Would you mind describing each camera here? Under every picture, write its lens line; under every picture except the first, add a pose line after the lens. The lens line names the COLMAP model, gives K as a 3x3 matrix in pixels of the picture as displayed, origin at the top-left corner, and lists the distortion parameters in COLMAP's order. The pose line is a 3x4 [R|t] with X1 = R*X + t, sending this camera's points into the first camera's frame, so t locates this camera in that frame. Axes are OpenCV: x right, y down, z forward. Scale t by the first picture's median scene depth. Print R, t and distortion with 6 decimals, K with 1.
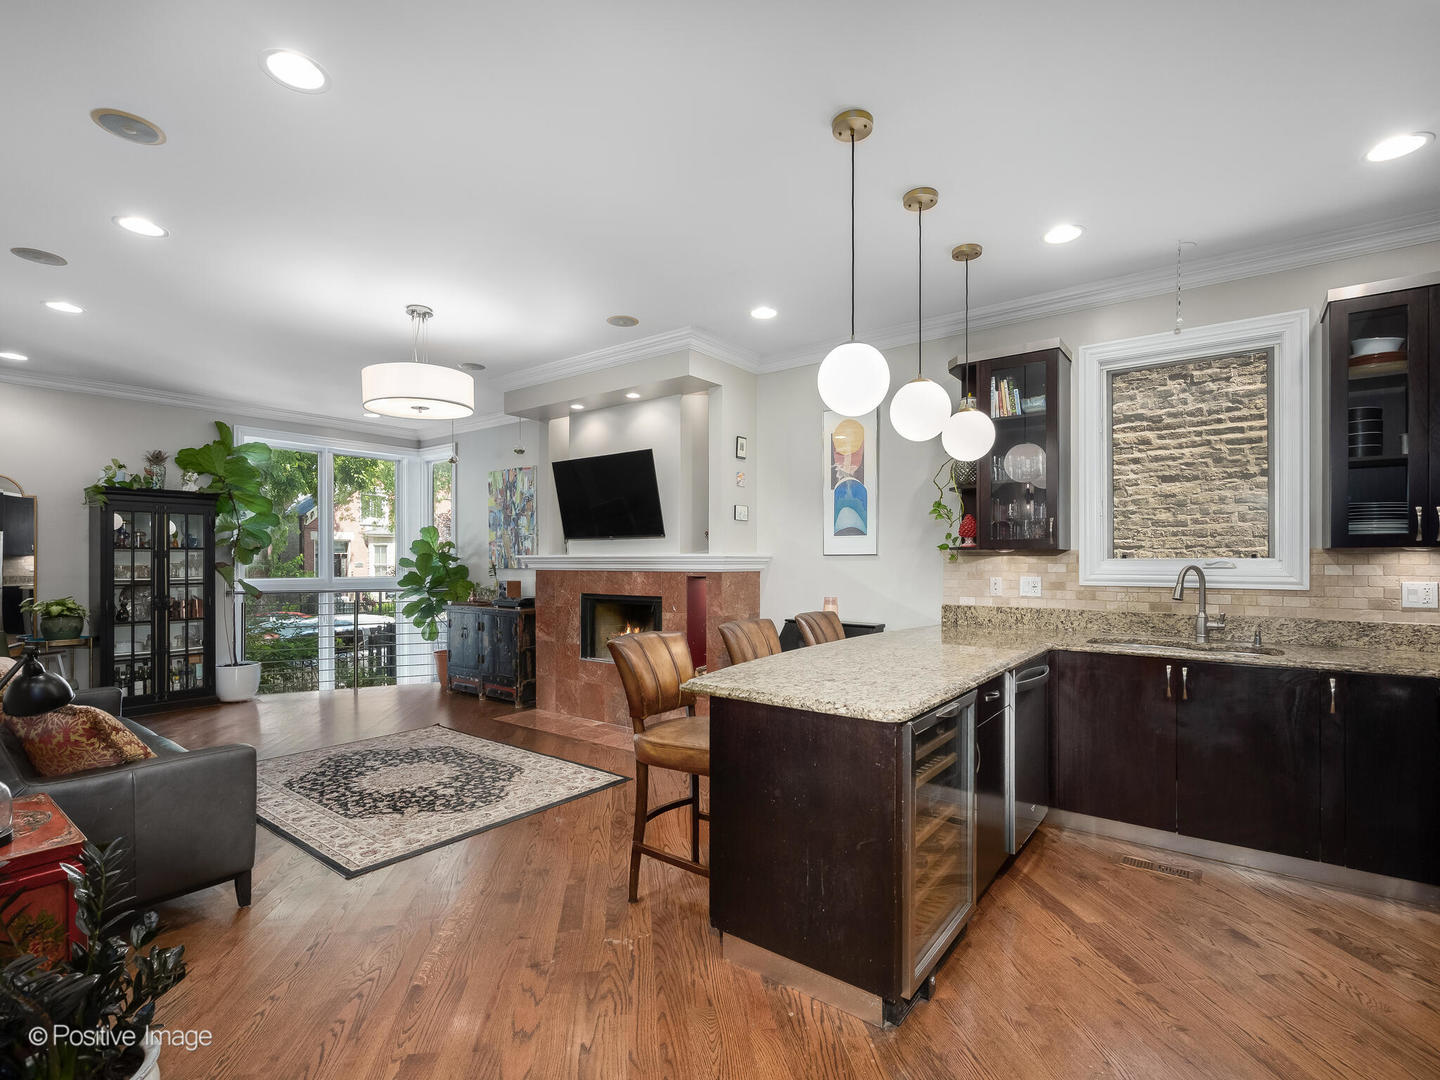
lens RADIAL K [[680.2, 0, 722.2], [0, 680.2, 558.6], [0, 0, 1]] dist [0.000202, -0.000115]
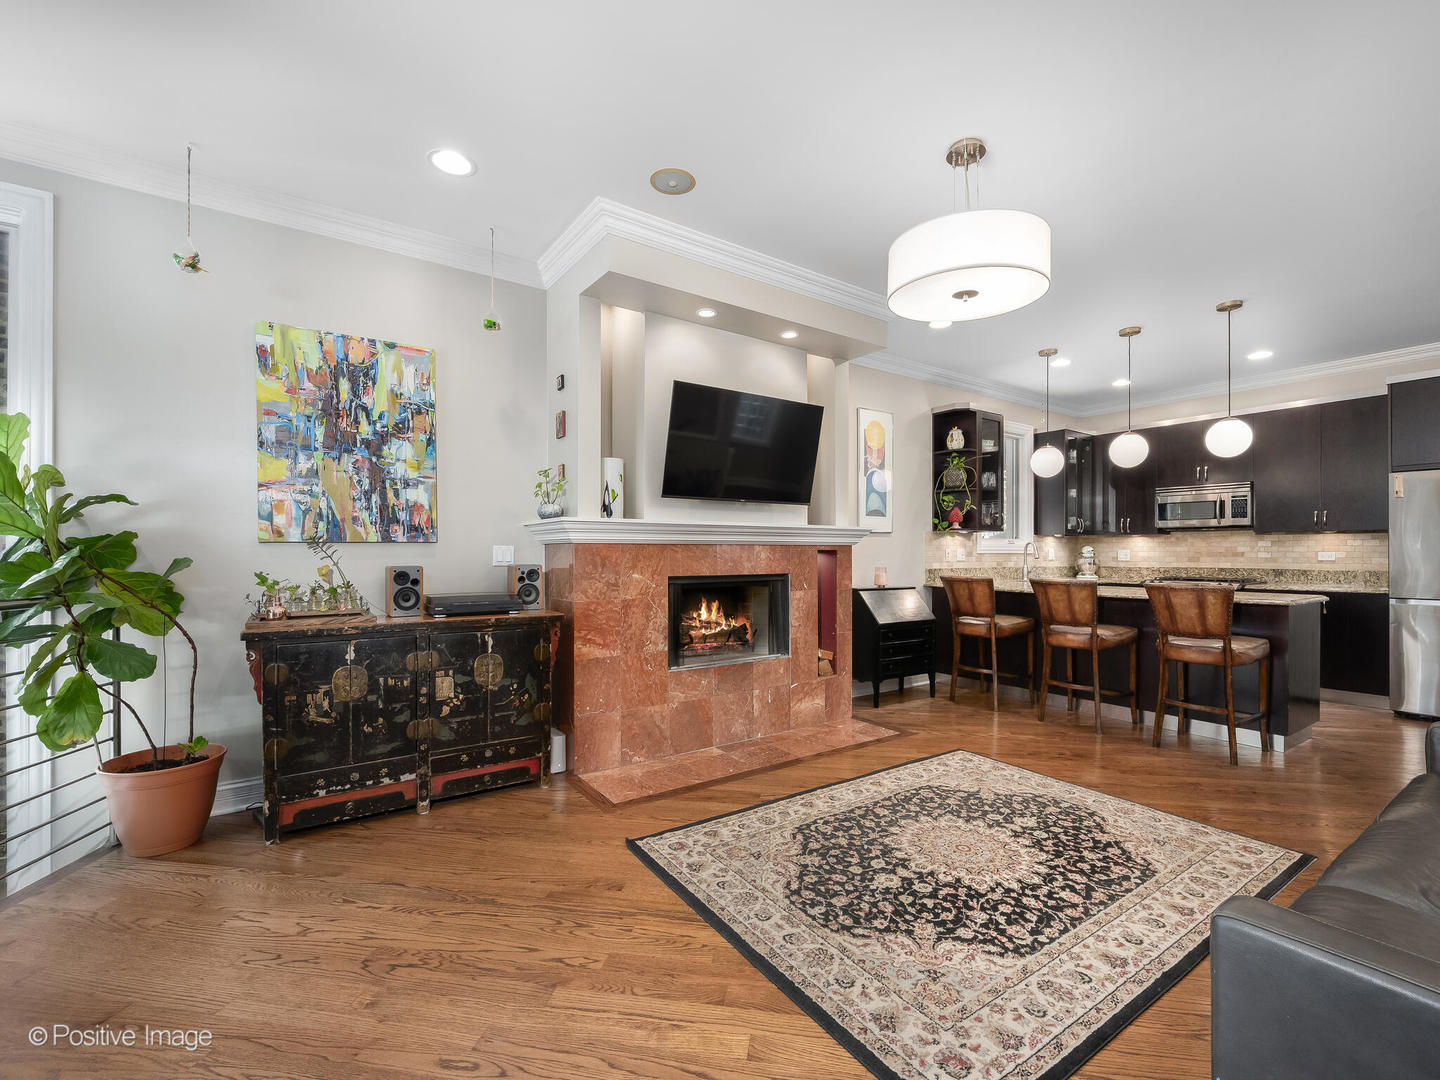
lens RADIAL K [[637.8, 0, 727.5], [0, 637.8, 549.9], [0, 0, 1]] dist [-0.000363, -0.000108]
pose [[0.307288, 0.004289, 0.951607, -0.804336], [-0.002424, 0.999990, -0.003725, 0.025753], [-0.951614, -0.001162, 0.307295, 0.739107]]
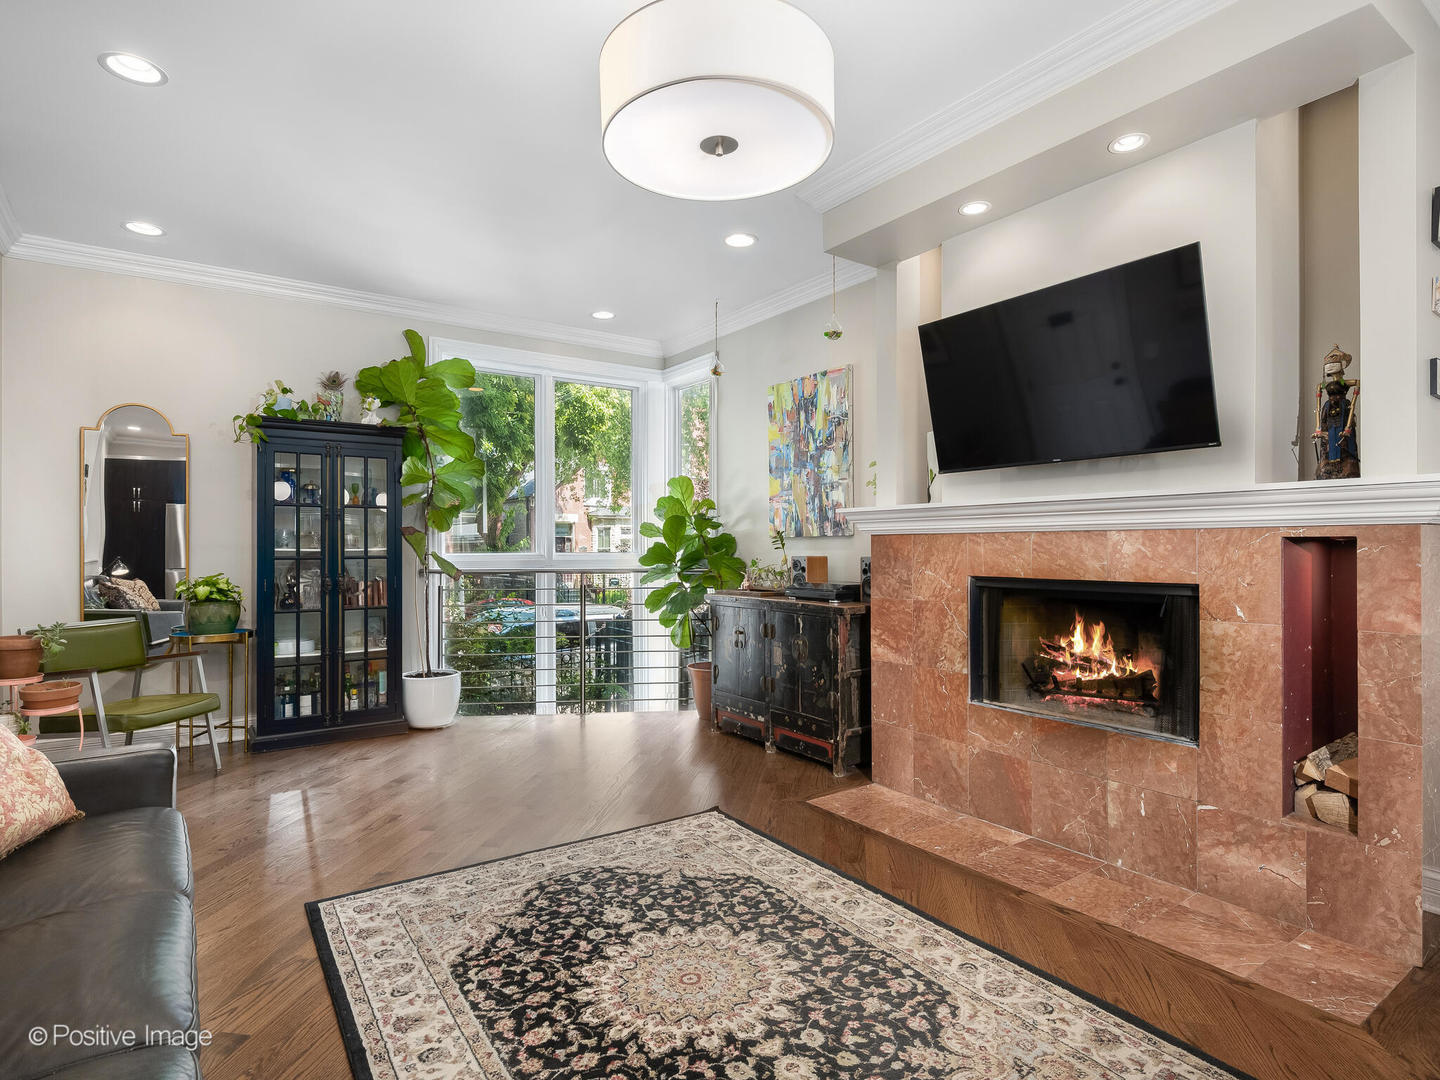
lens RADIAL K [[768.2, 0, 720.0], [0, 768.2, 540.0], [0, 0, 1]] dist [0.002249, 0.000650]
pose [[0.951470, -0.004006, -0.307716, -0.208201], [0.002301, 0.999980, -0.005902, 0.025843], [0.307734, 0.004908, 0.951460, 0.378404]]
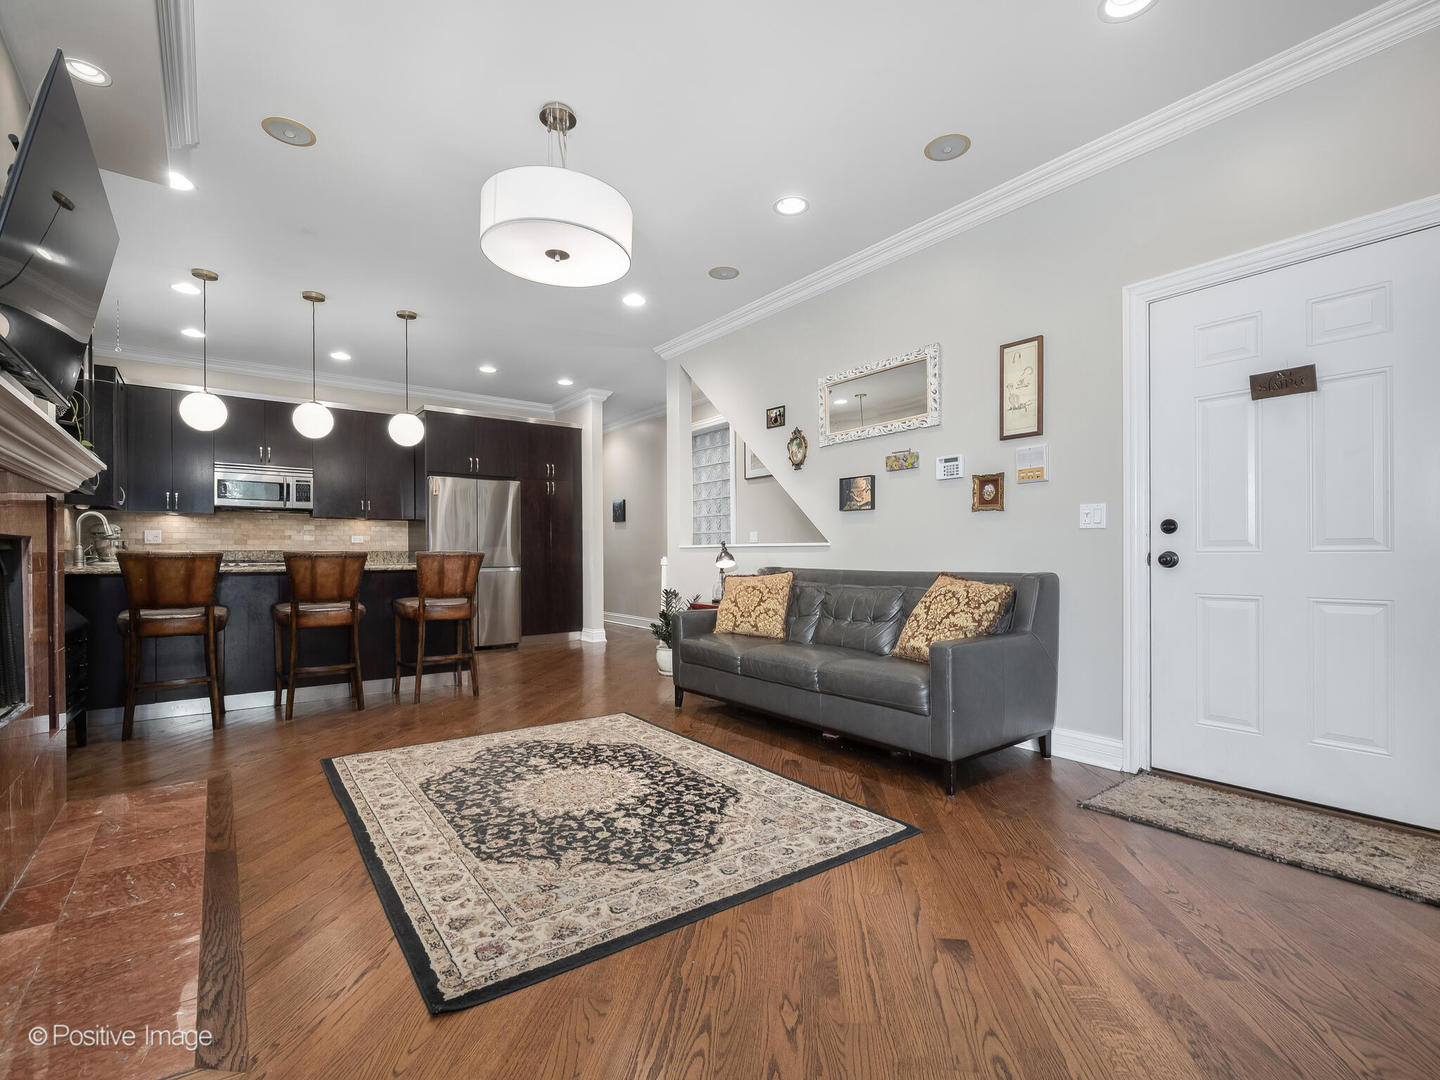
lens RADIAL K [[661.7, 0, 718.1], [0, 661.7, 556.8], [0, 0, 1]] dist [0.000317, -0.000102]
pose [[-0.962367, 0.002763, 0.271737, -0.562394], [0.003284, 0.999994, 0.001460, 0.062015], [-0.271732, 0.002297, -0.962370, 1.153128]]
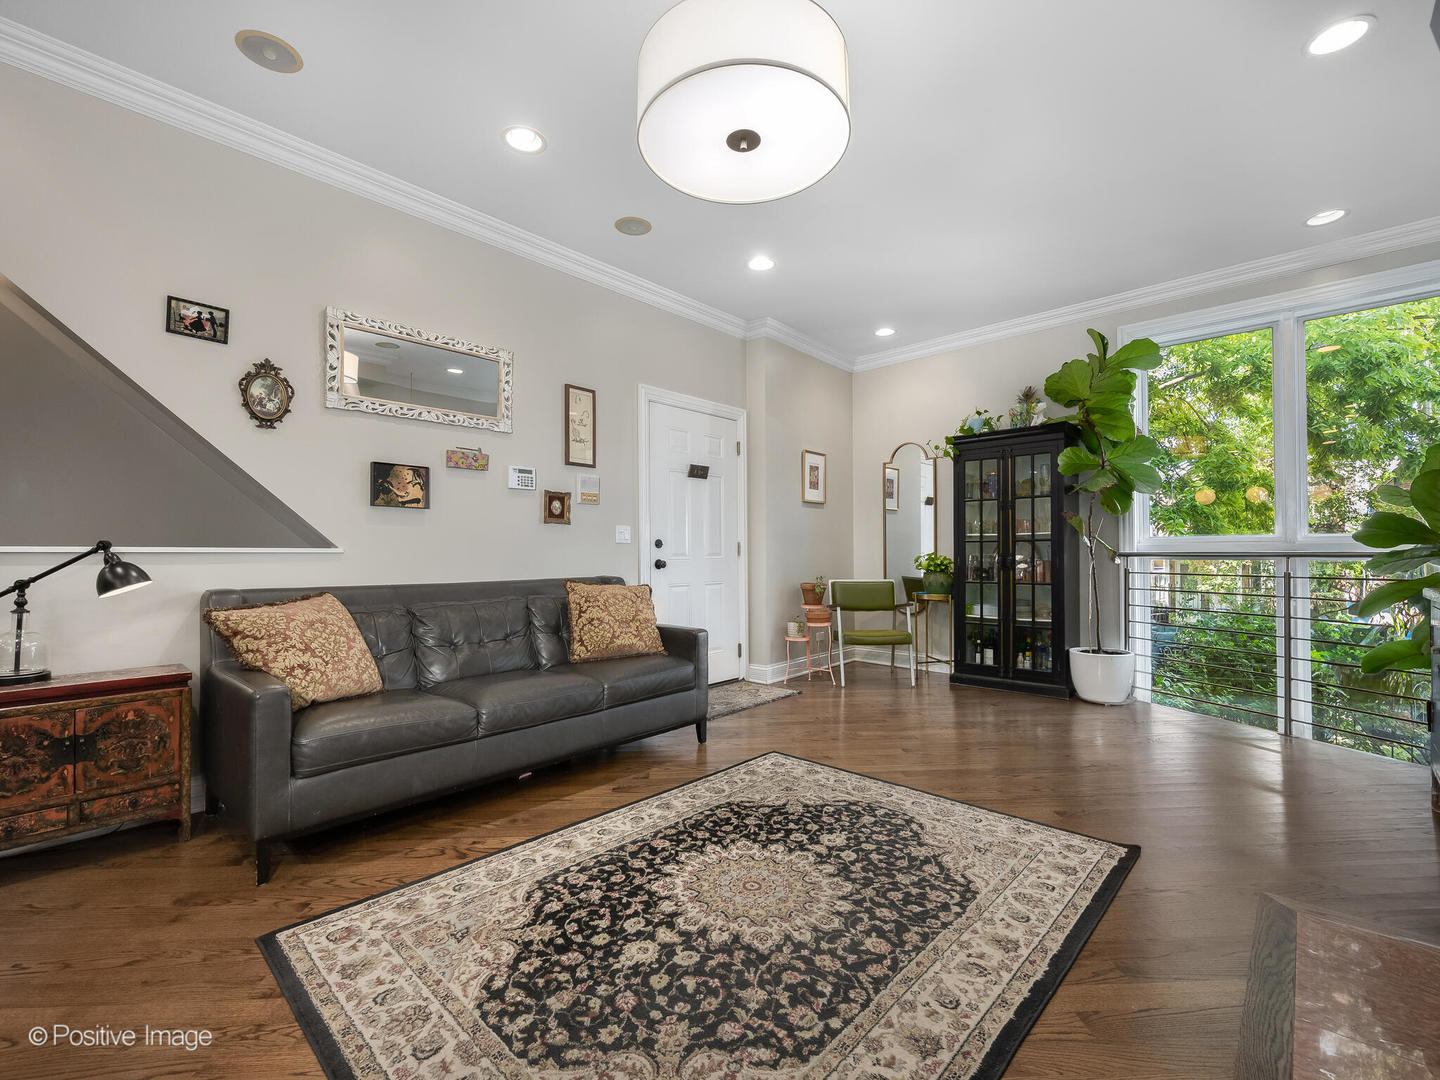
lens RADIAL K [[637.8, 0, 727.5], [0, 637.8, 549.9], [0, 0, 1]] dist [-0.000363, -0.000108]
pose [[-0.090032, -0.005909, -0.995921, 0.006133], [0.006635, 0.999957, -0.006533, 0.053643], [0.995917, -0.007196, -0.089989, 0.737934]]
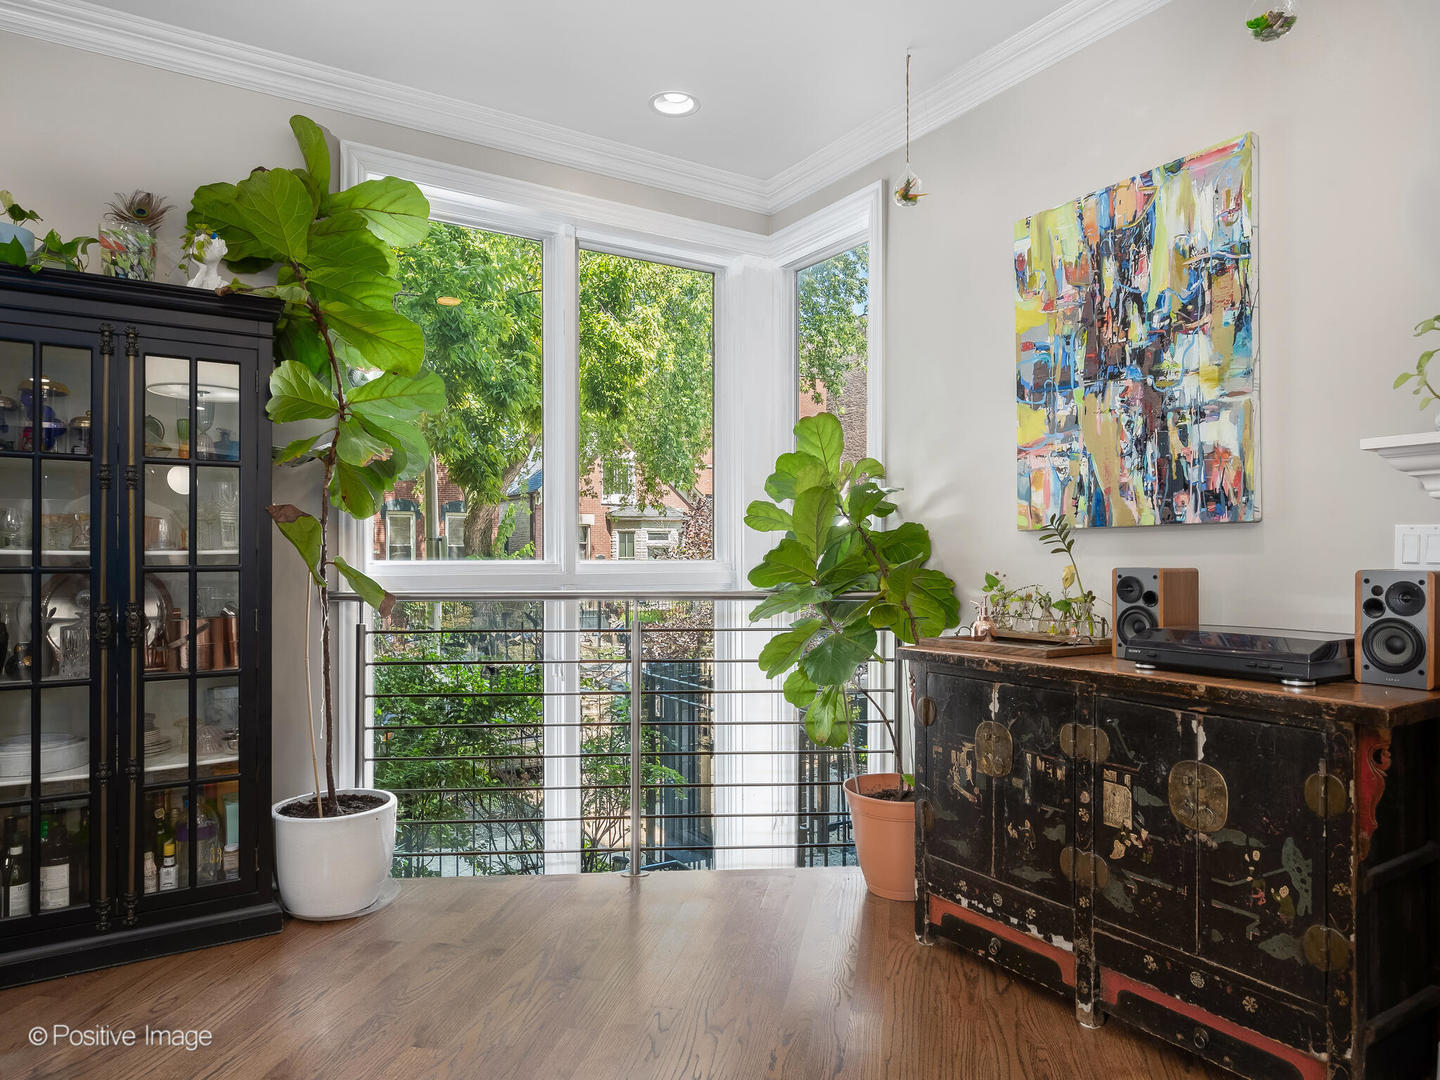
lens RADIAL K [[915.6, 0, 720.7], [0, 915.6, 551.6], [0, 0, 1]] dist [0.002498, -0.000801]
pose [[0.937558, -0.001804, -0.347824, -0.408249], [0.000928, 0.999996, -0.002687, 0.031617], [0.347827, 0.002197, 0.937556, 0.701683]]
